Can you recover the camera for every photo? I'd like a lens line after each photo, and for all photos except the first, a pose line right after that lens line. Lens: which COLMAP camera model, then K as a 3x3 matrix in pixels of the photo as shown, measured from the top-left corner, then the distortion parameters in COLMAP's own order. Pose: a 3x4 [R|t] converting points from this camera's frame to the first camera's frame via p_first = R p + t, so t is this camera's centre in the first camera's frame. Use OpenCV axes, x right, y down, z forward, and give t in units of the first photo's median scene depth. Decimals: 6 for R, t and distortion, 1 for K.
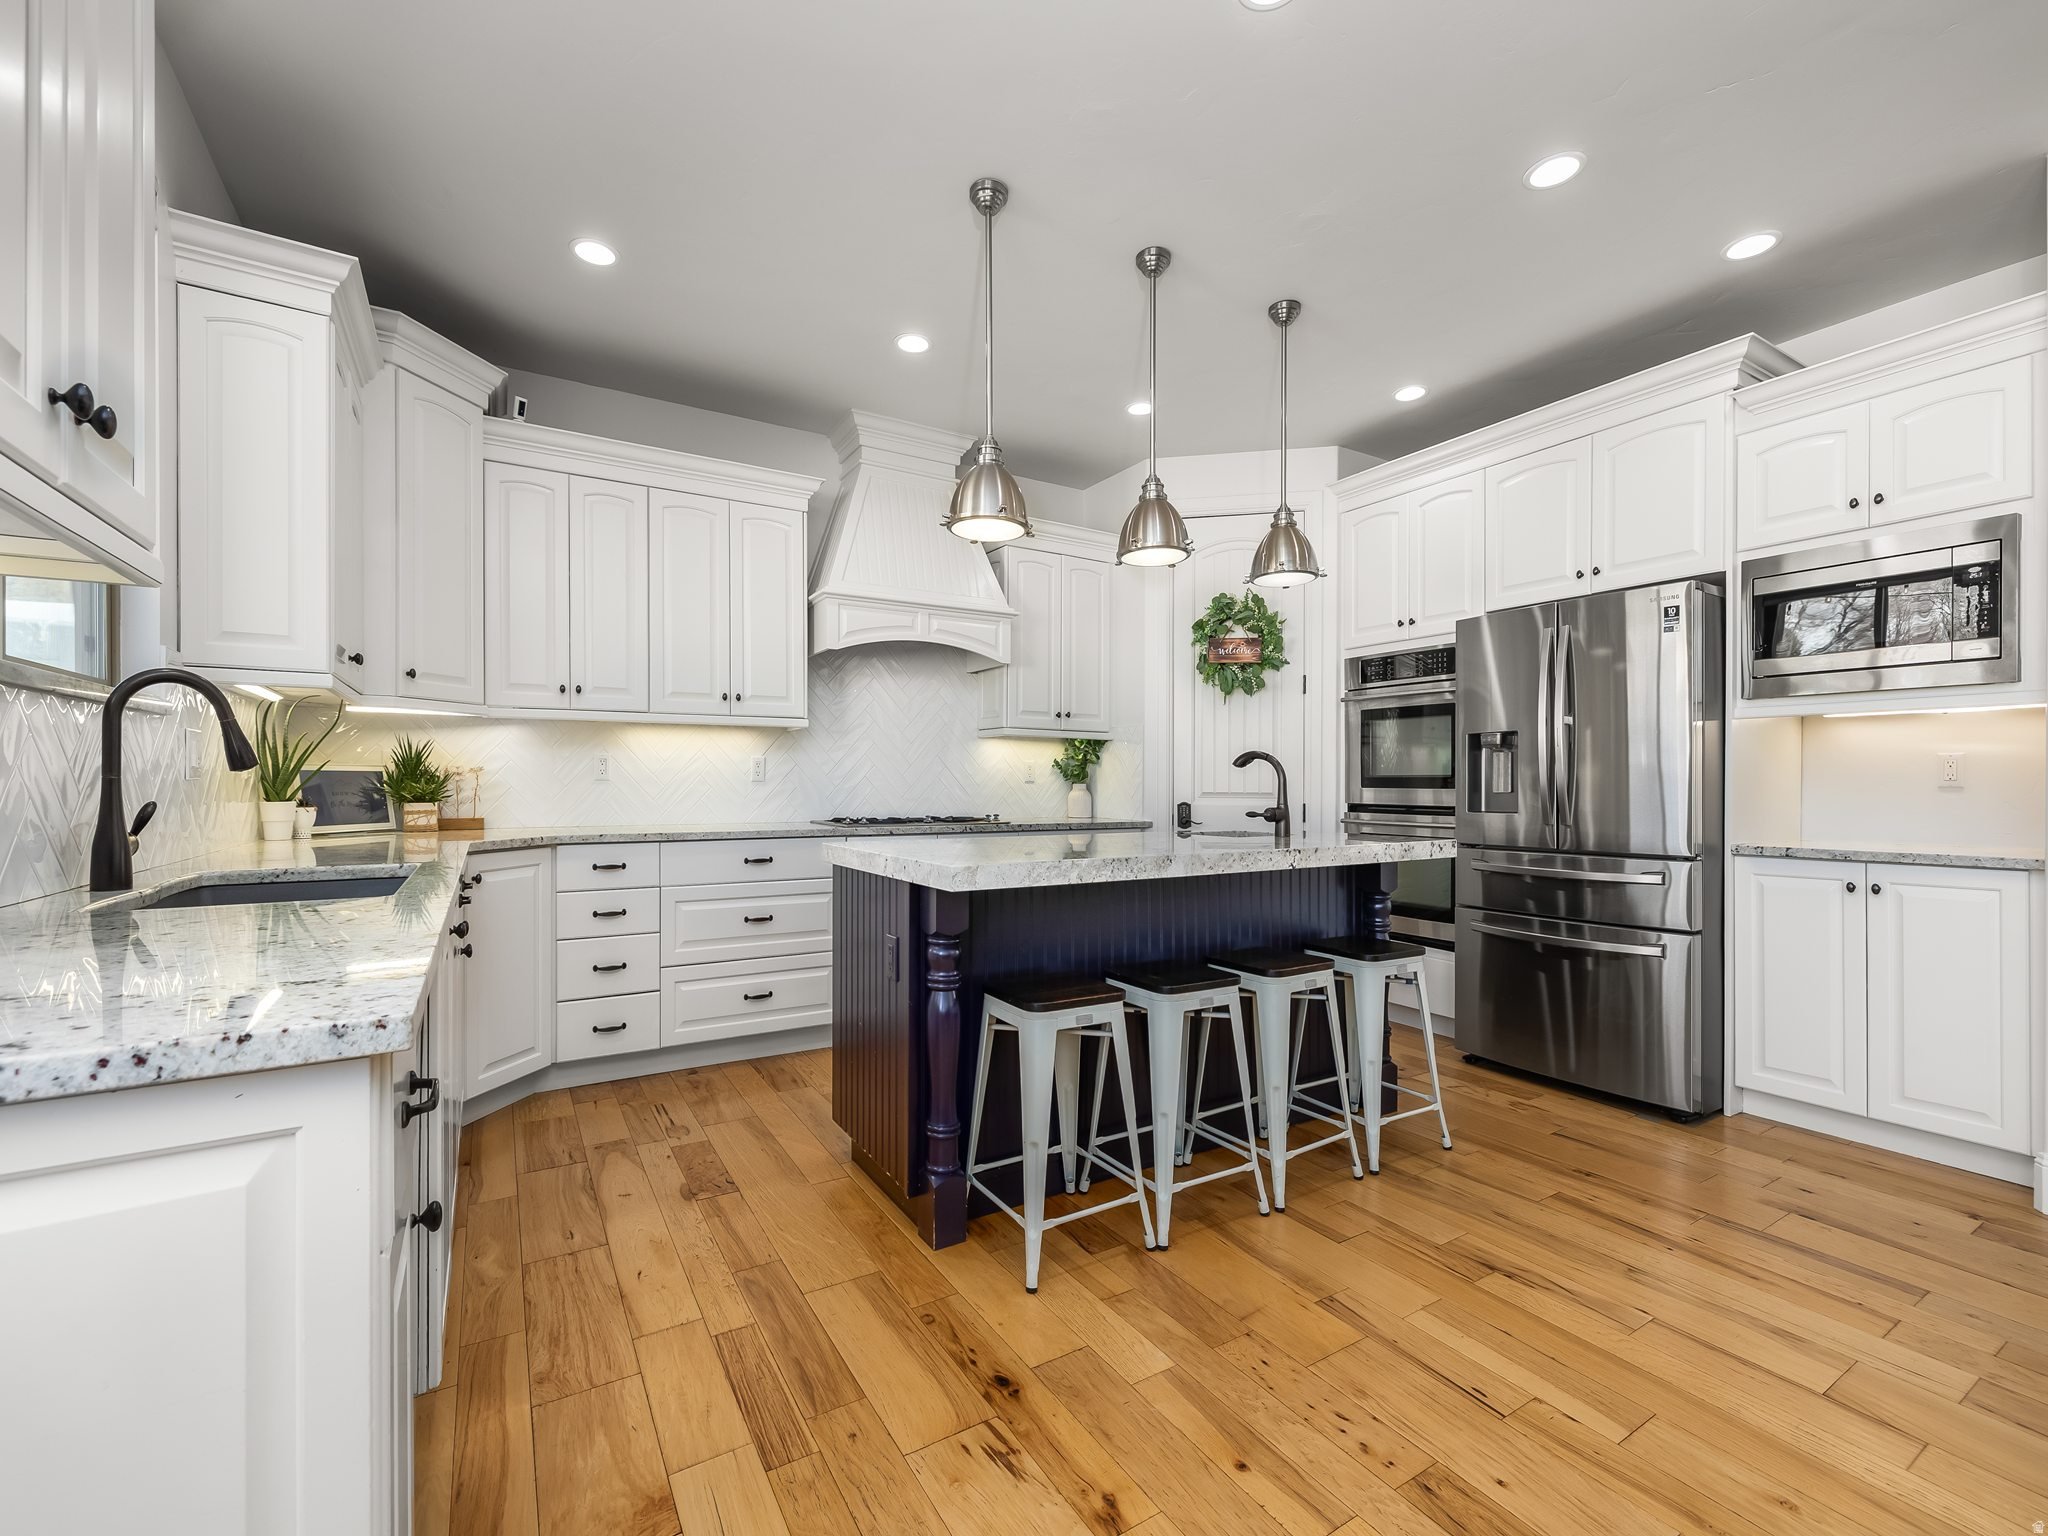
lens RADIAL K [[855.9, 0, 1011.4], [0, 855.9, 778.2], [0, 0, 1]] dist [-0.000802, -0.000119]
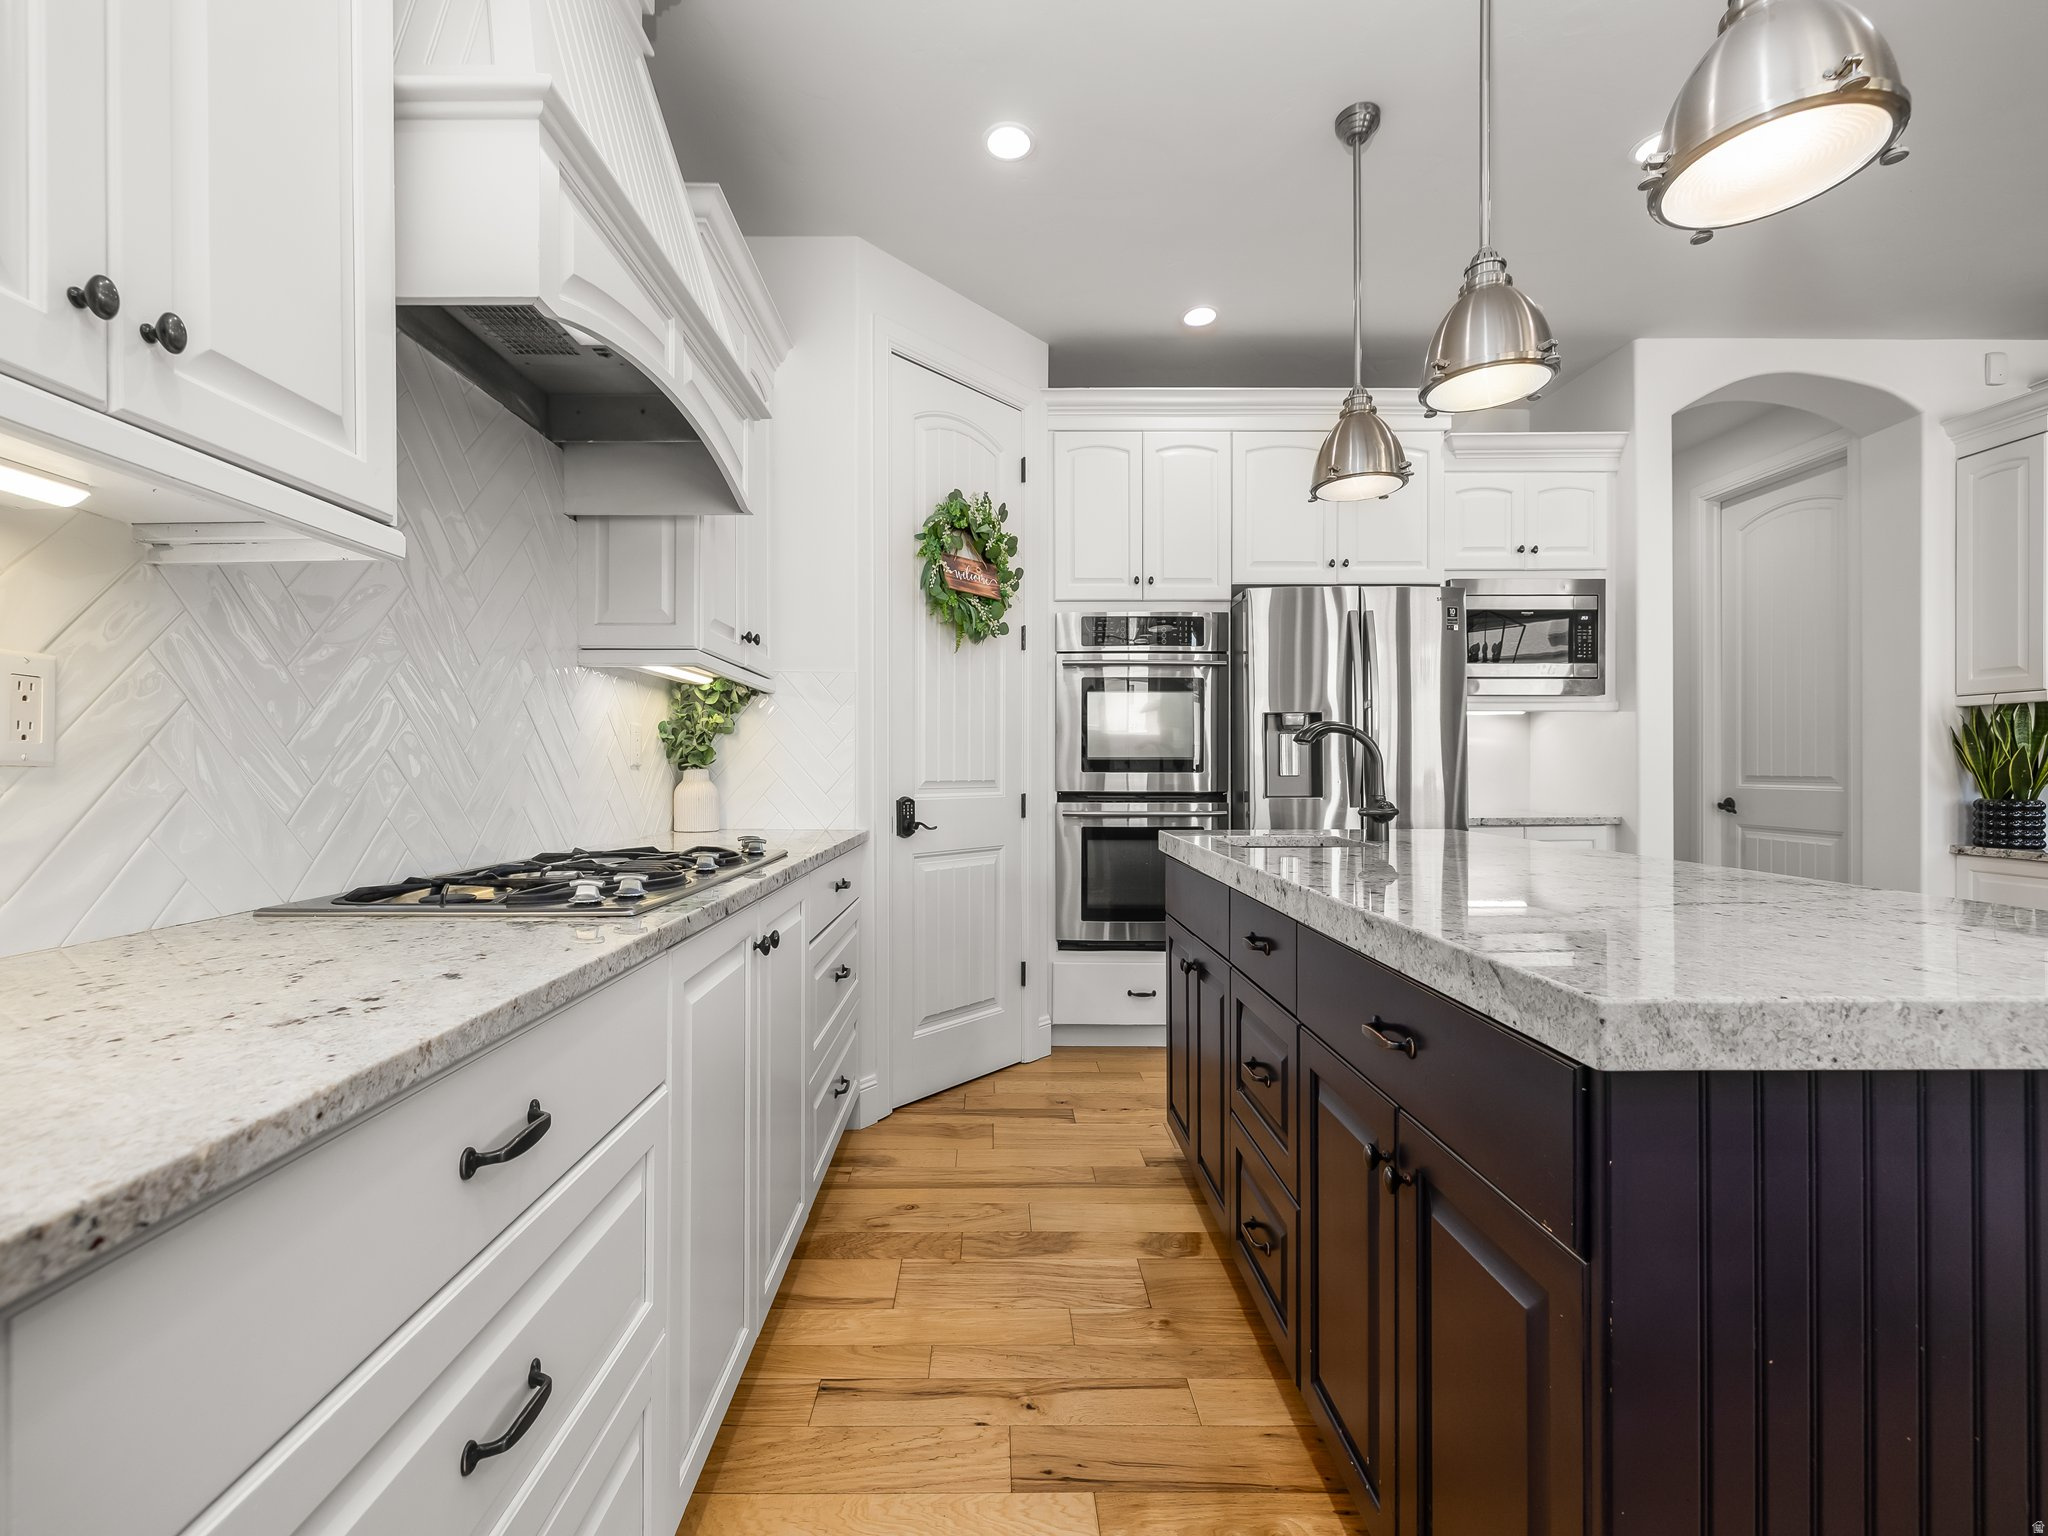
lens RADIAL K [[855.9, 0, 1023.6], [0, 855.9, 761.6], [0, 0, 1]] dist [-0.000802, -0.000119]
pose [[0.517676, 0.001989, 0.855575, -0.335567], [-0.003537, 0.999994, -0.000185, 0.001692], [-0.855570, -0.002930, 0.517679, 0.643128]]
